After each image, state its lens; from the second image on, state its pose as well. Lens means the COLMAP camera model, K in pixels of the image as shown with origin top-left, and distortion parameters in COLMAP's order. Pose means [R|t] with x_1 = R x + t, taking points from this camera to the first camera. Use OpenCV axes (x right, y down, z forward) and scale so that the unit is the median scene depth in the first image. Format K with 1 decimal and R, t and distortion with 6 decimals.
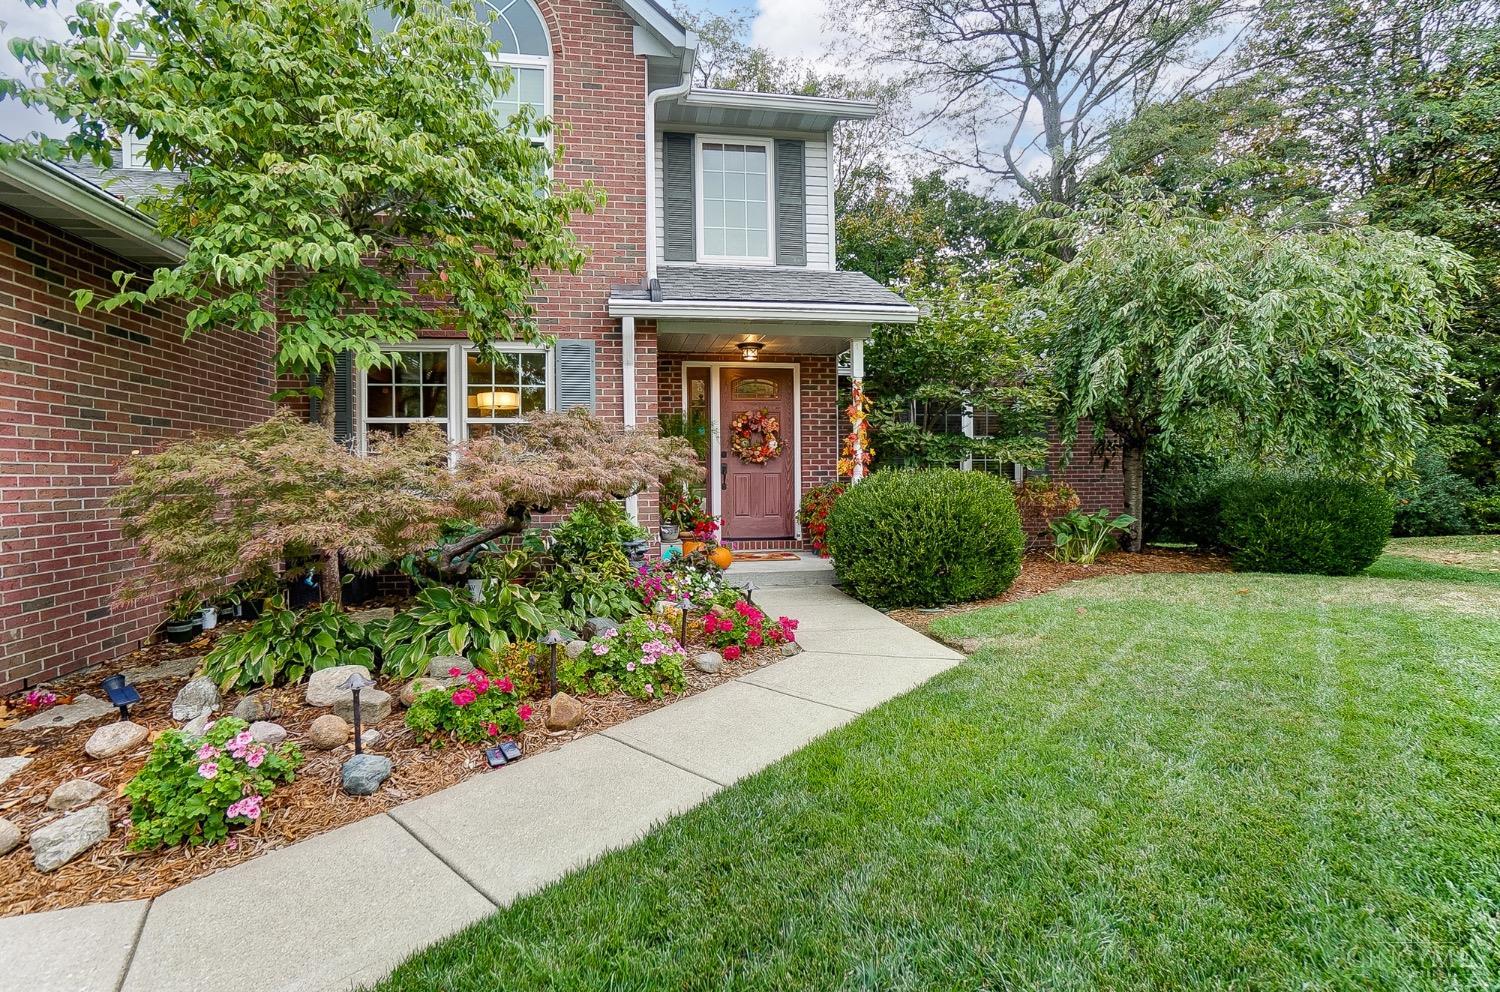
lens RADIAL K [[657.2, 0, 704.1], [0, 657.2, 484.3], [0, 0, 1]] dist [-0.046959, 0.010556]
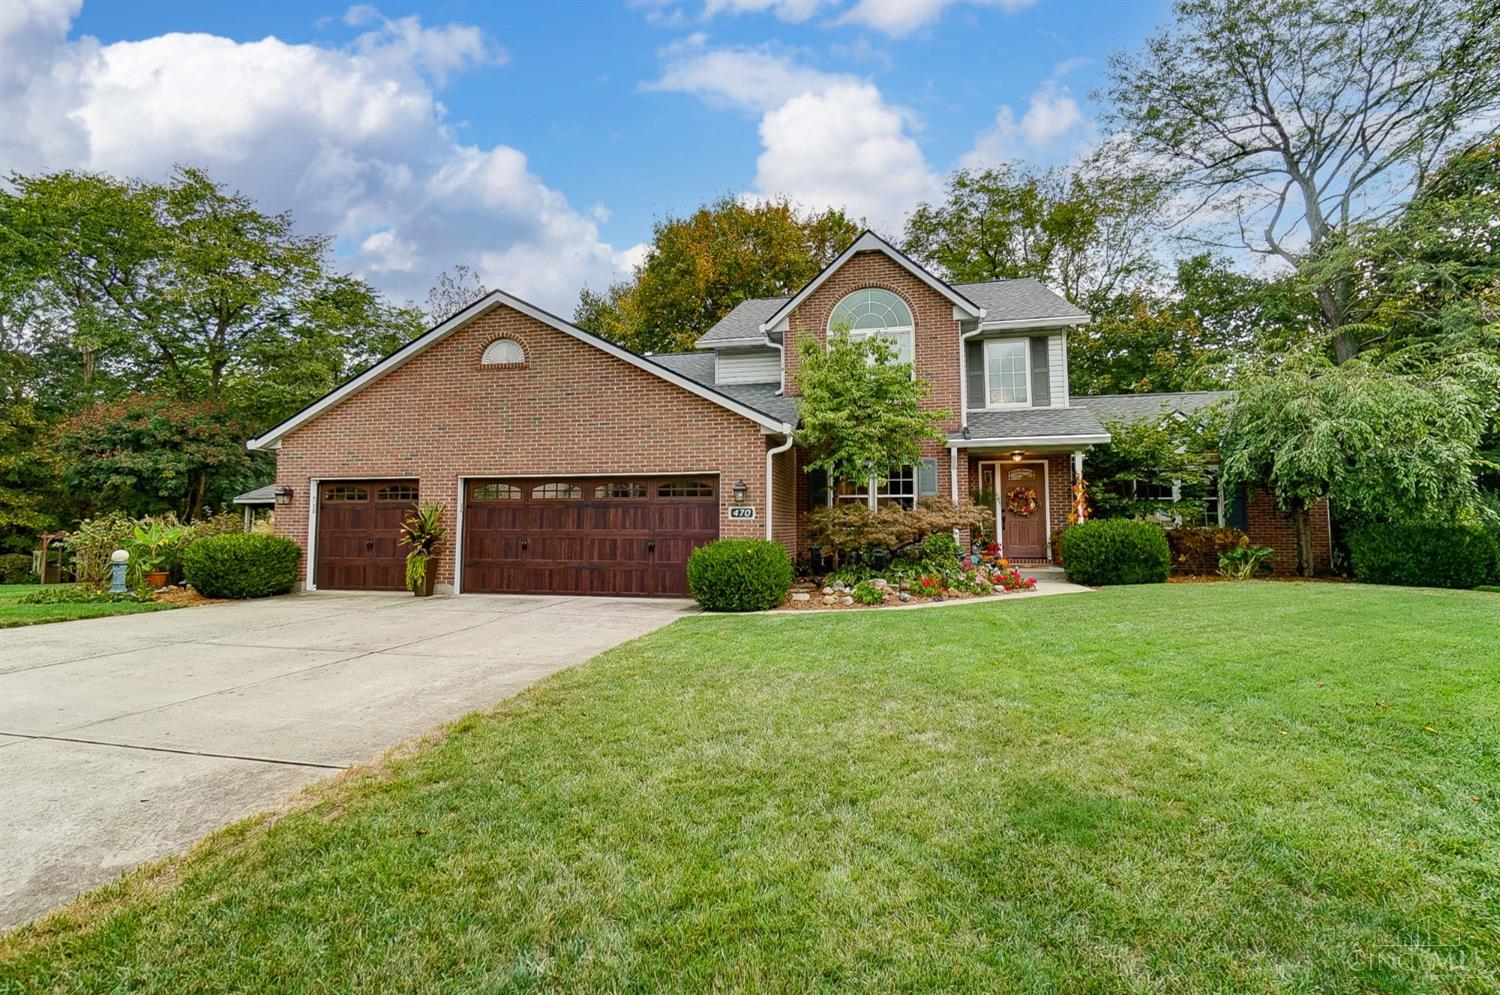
lens RADIAL K [[657.2, 0, 716.5], [0, 657.2, 486.3], [0, 0, 1]] dist [-0.046959, 0.010556]
pose [[0.926876, -0.013085, -0.375139, -0.033476], [-0.013898, 0.997511, -0.069133, 0.025915], [0.375110, 0.069291, 0.924387, -1.114226]]
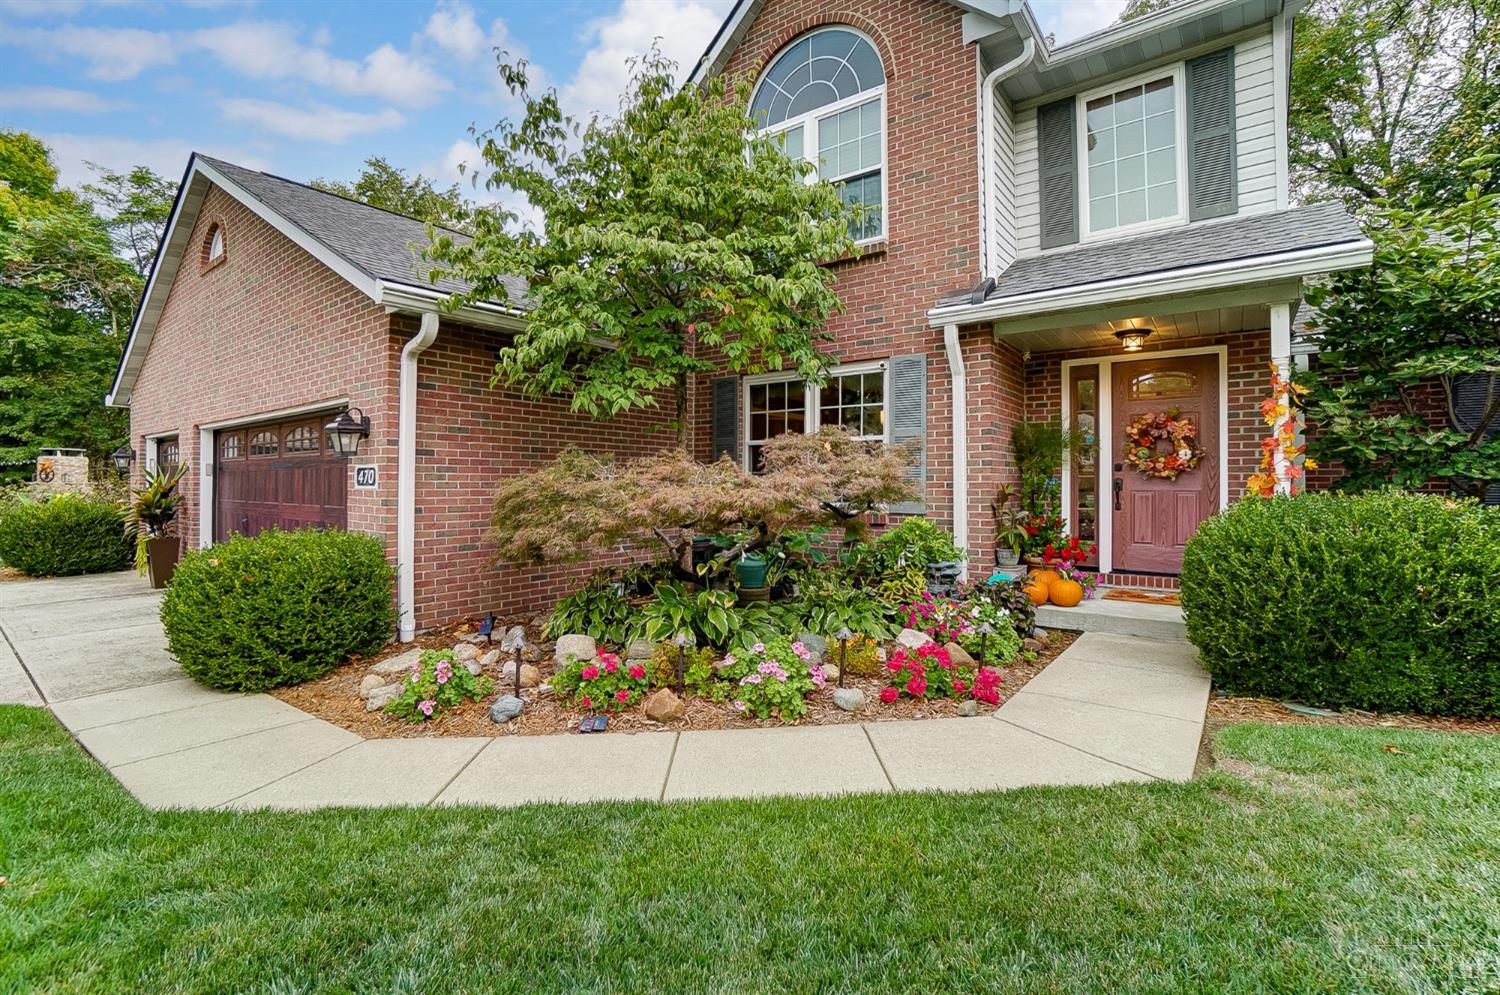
lens RADIAL K [[657.2, 0, 777.8], [0, 657.2, 477.1], [0, 0, 1]] dist [-0.046959, 0.010556]
pose [[0.722946, 0.003175, -0.690897, 0.319402], [-0.016610, 0.999780, -0.012786, -0.017937], [0.690704, 0.020719, 0.722840, 0.134752]]
